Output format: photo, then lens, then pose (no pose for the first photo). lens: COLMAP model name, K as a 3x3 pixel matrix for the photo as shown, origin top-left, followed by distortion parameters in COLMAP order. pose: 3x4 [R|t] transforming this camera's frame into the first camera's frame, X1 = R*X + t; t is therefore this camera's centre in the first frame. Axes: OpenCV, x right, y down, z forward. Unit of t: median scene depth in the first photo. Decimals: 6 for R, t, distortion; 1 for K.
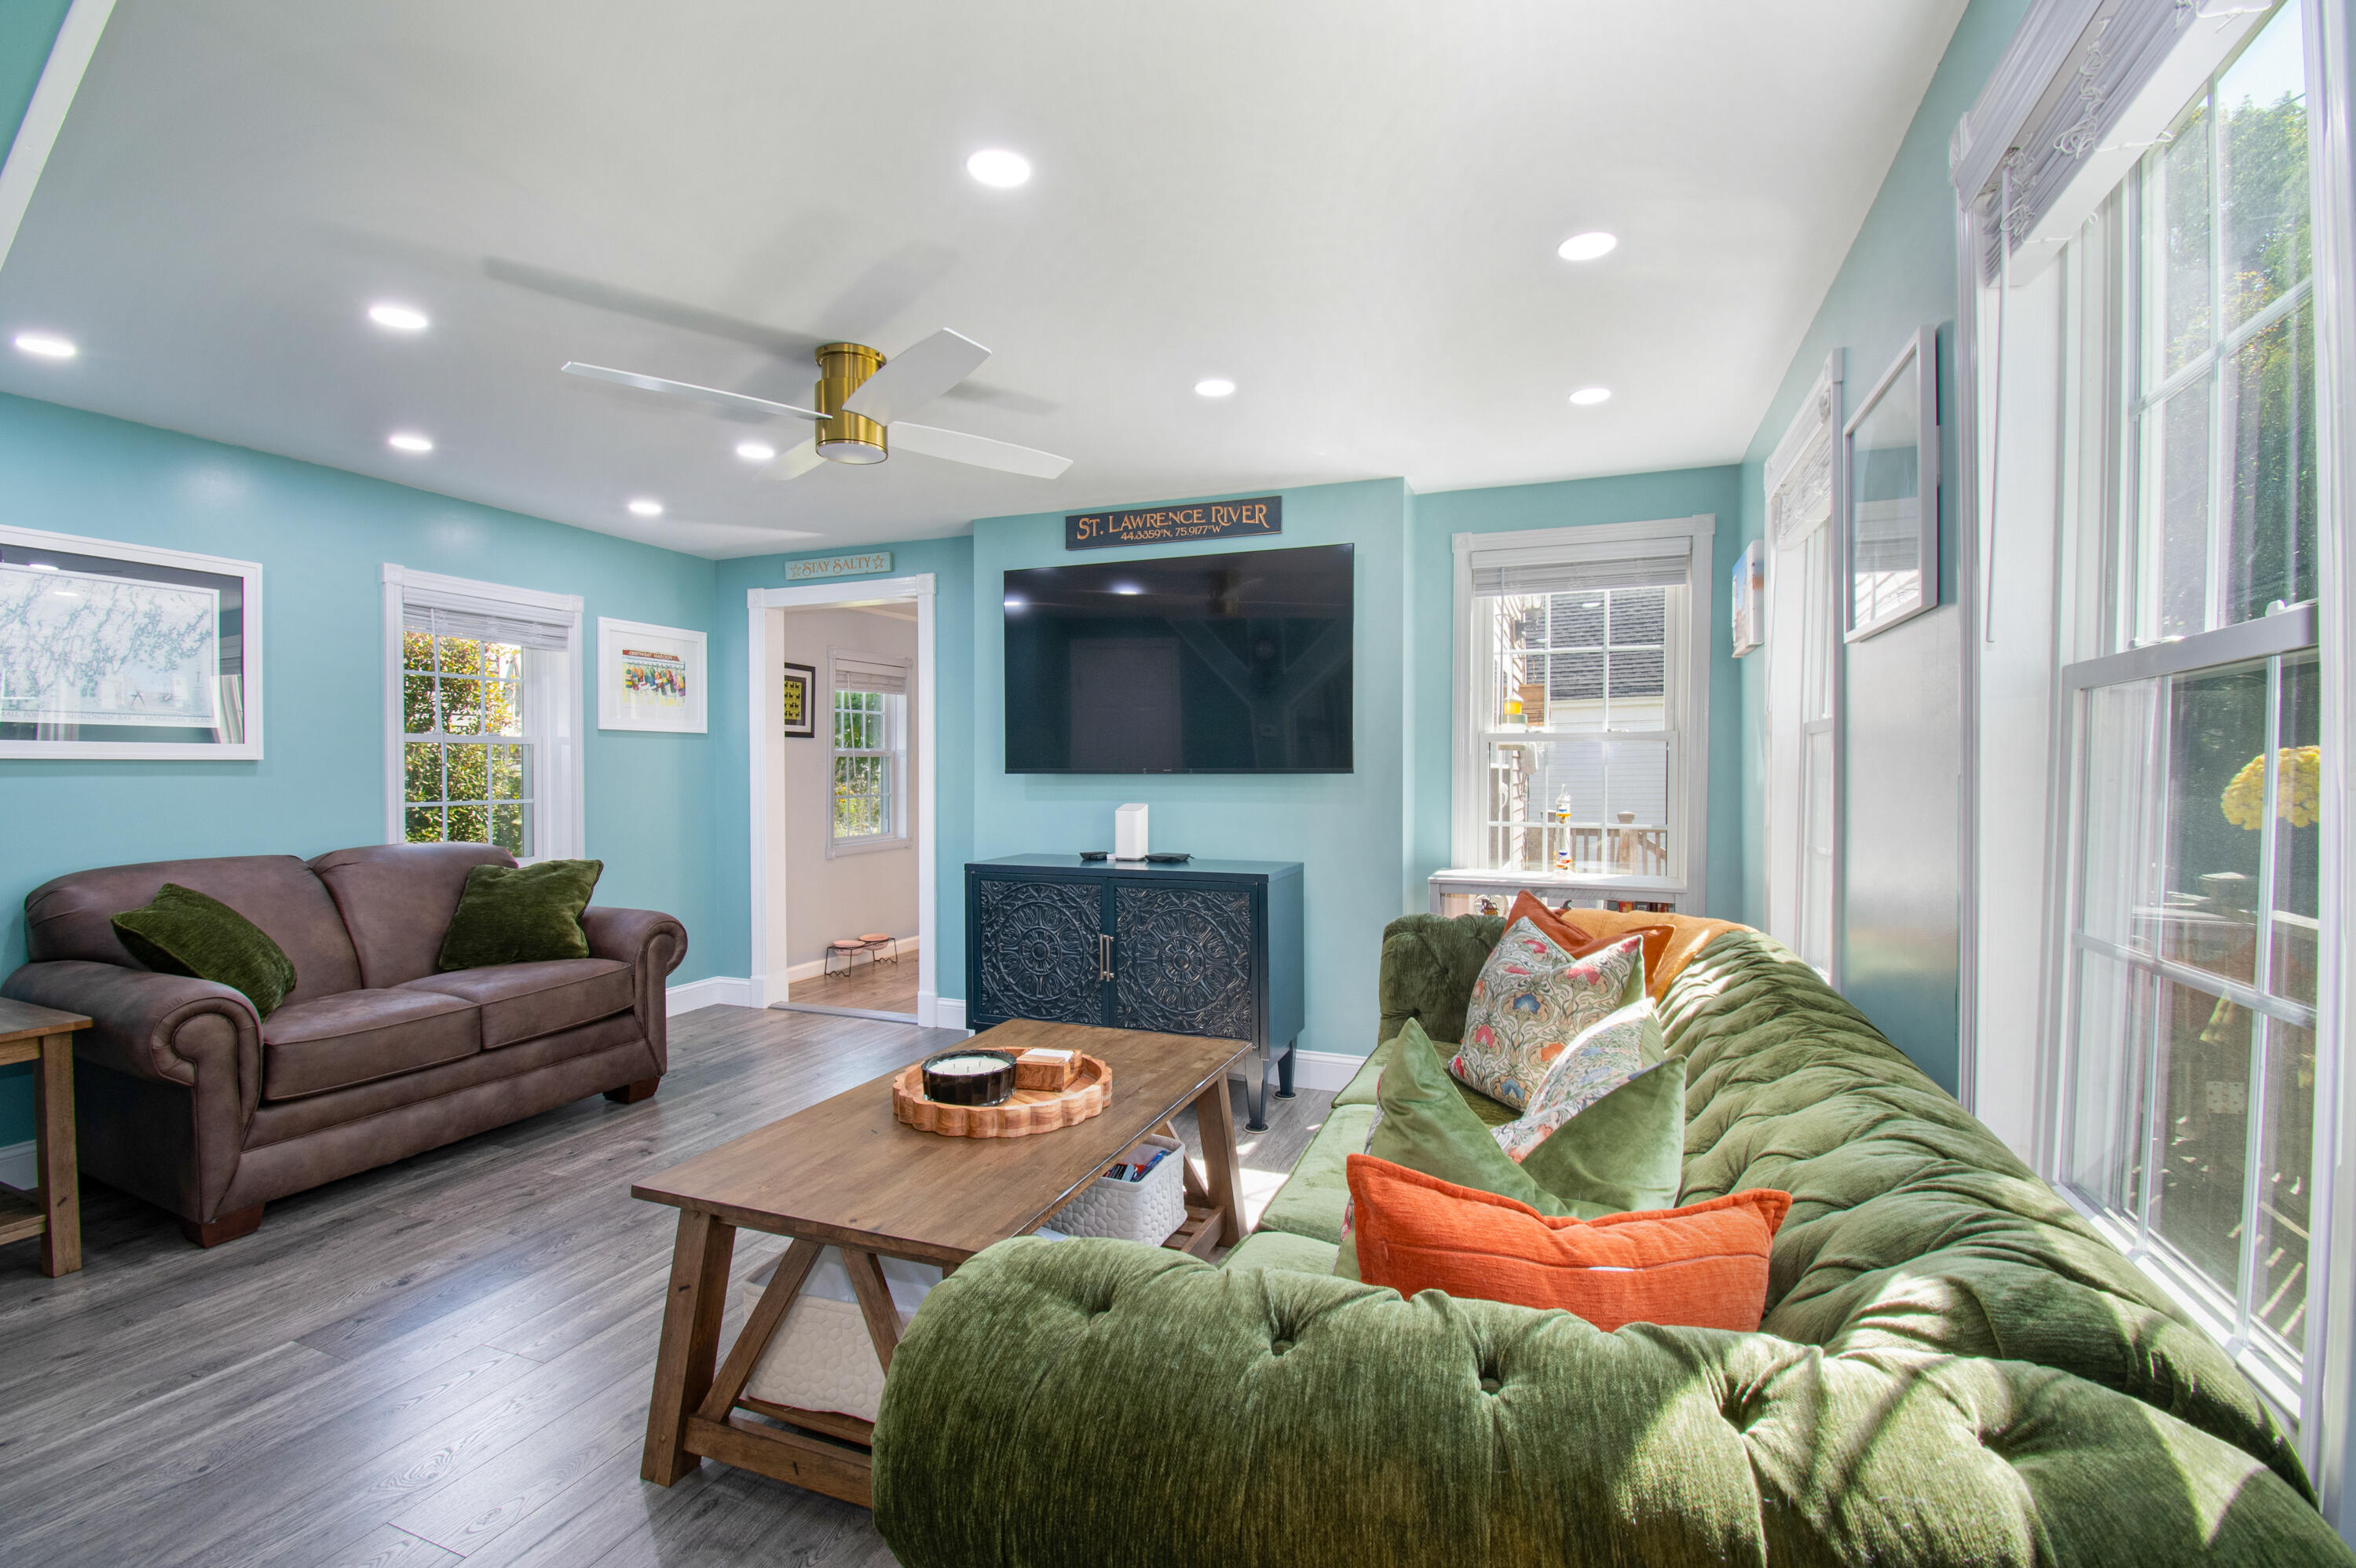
lens RADIAL K [[1029.8, 0, 1176.8], [0, 1029.8, 775.3], [0, 0, 1]] dist [0.020760, -0.026015]
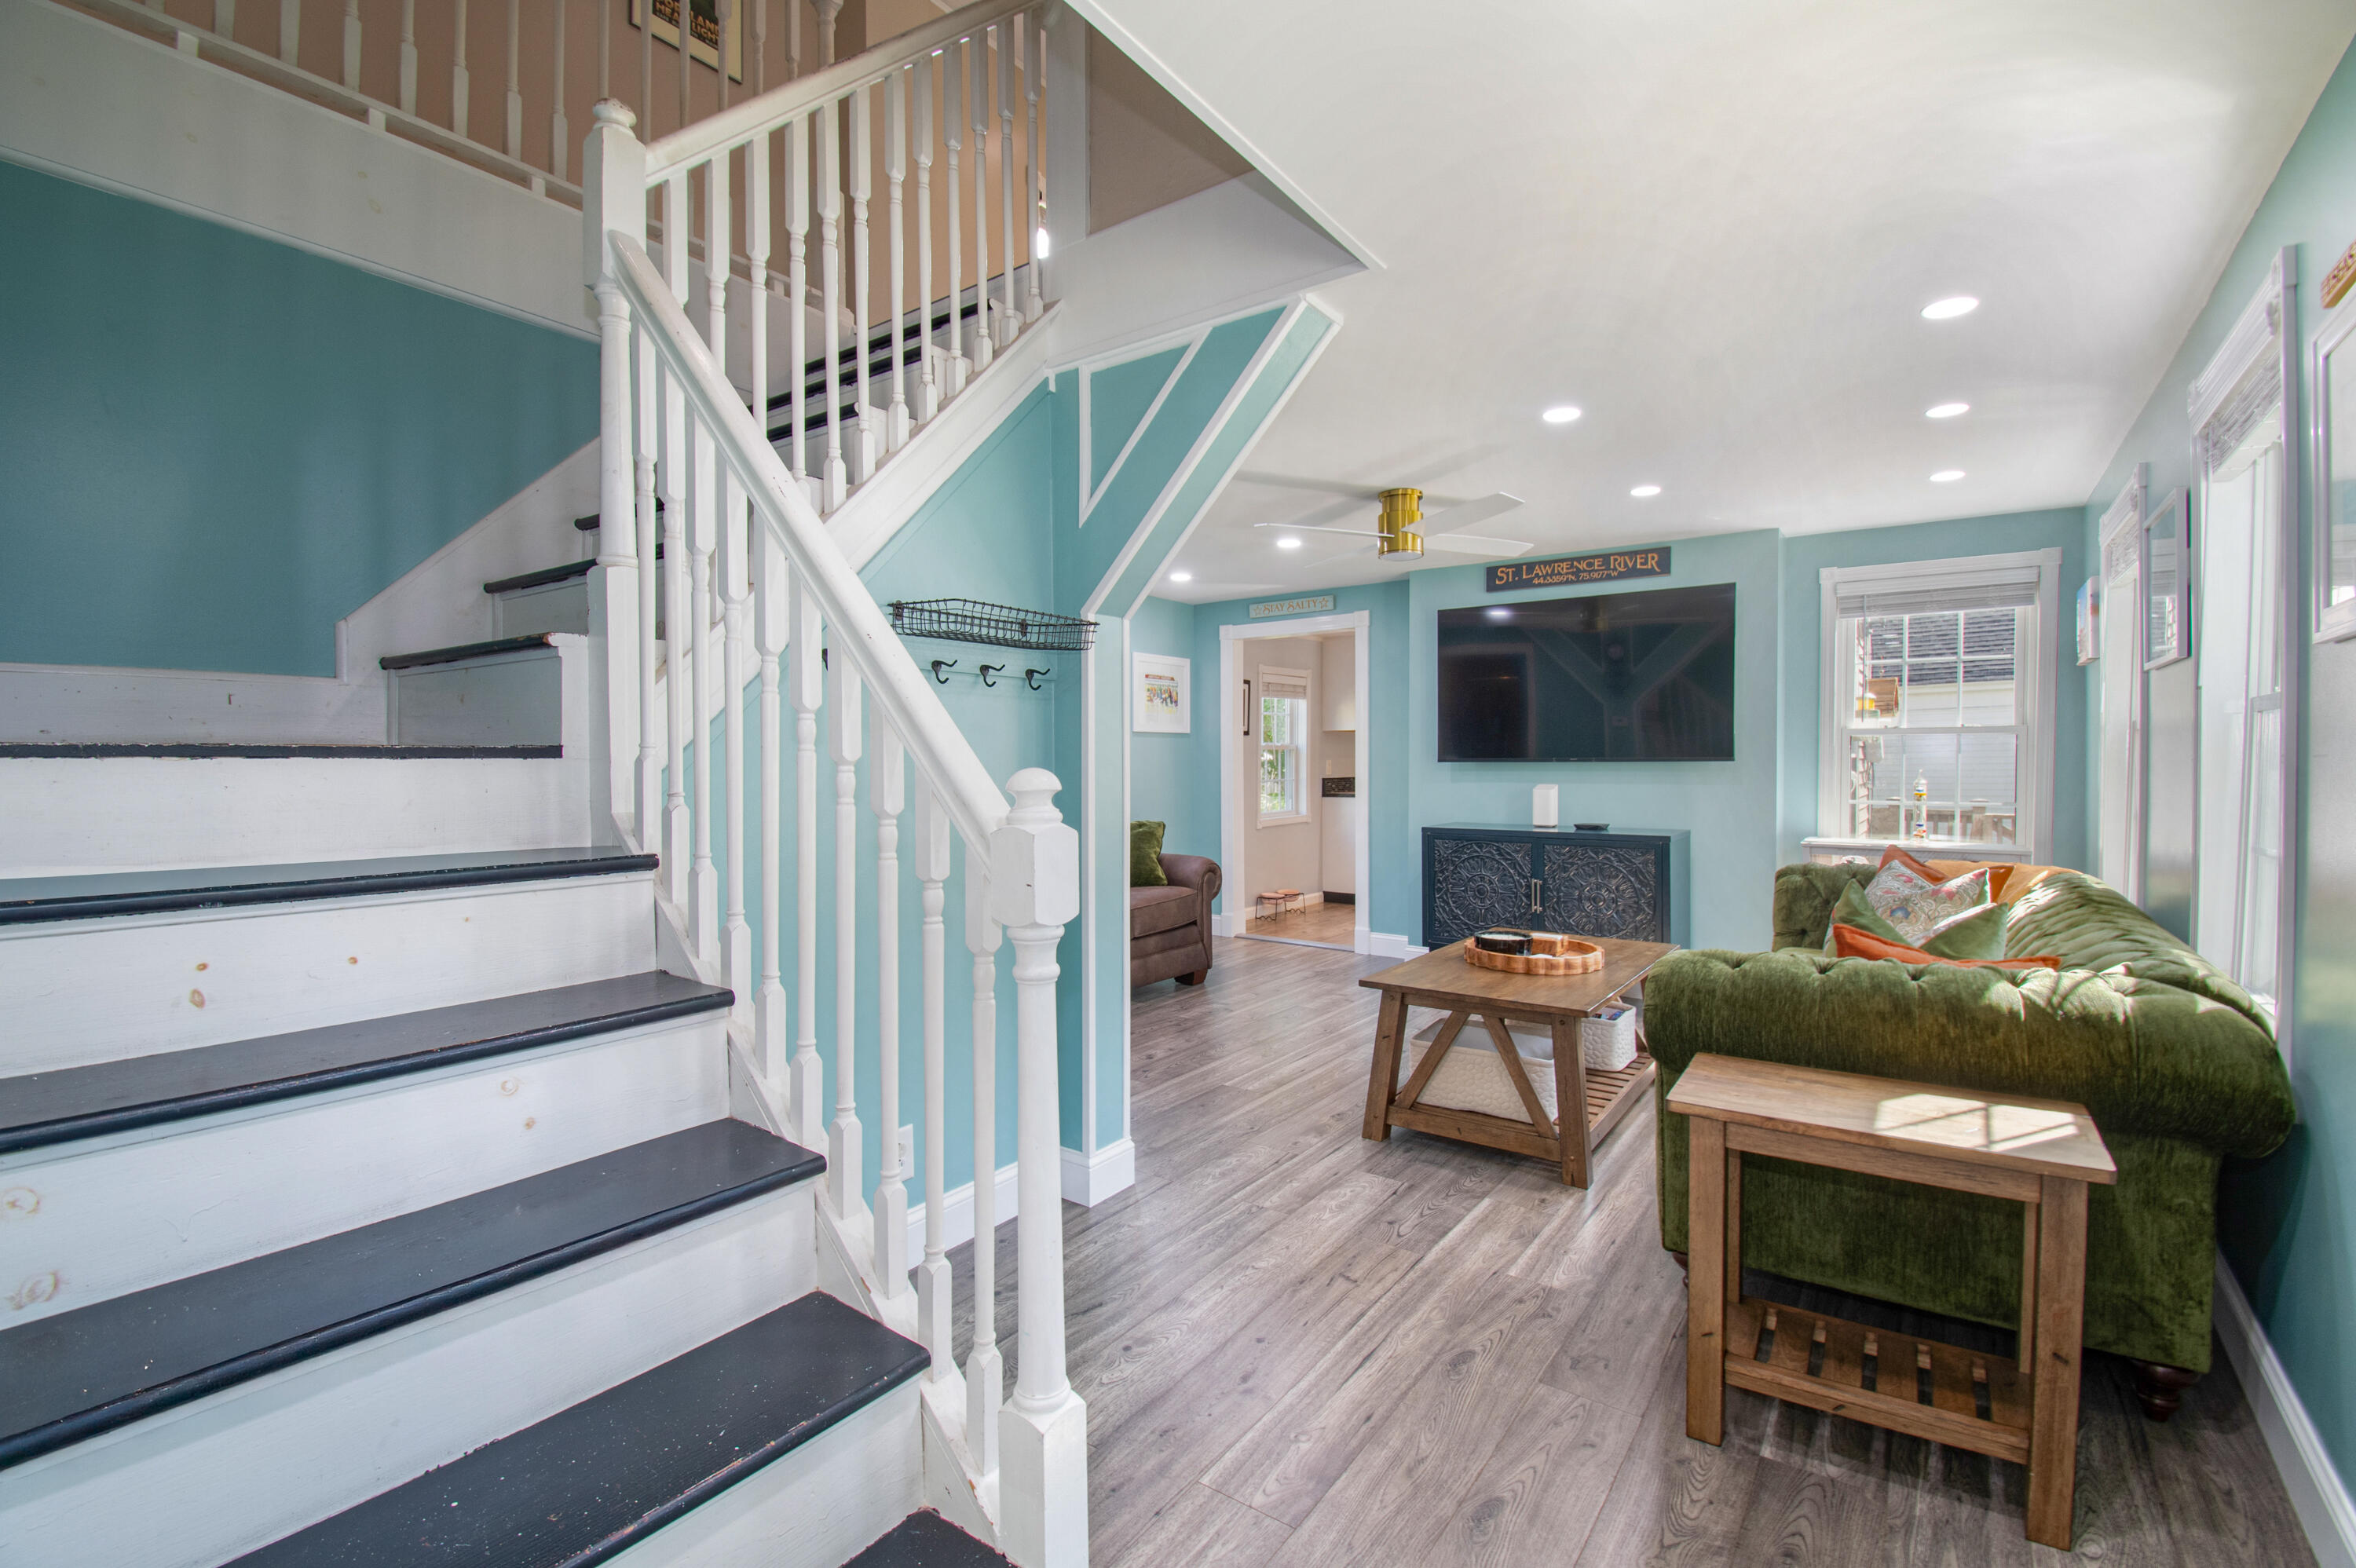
lens RADIAL K [[1029.8, 0, 1176.8], [0, 1029.8, 775.3], [0, 0, 1]] dist [0.020760, -0.026015]
pose [[0.968330, 0.000649, -0.249671, -0.185351], [0.001709, 0.999956, 0.009224, 0.003036], [0.249666, -0.009359, 0.968287, -0.436748]]
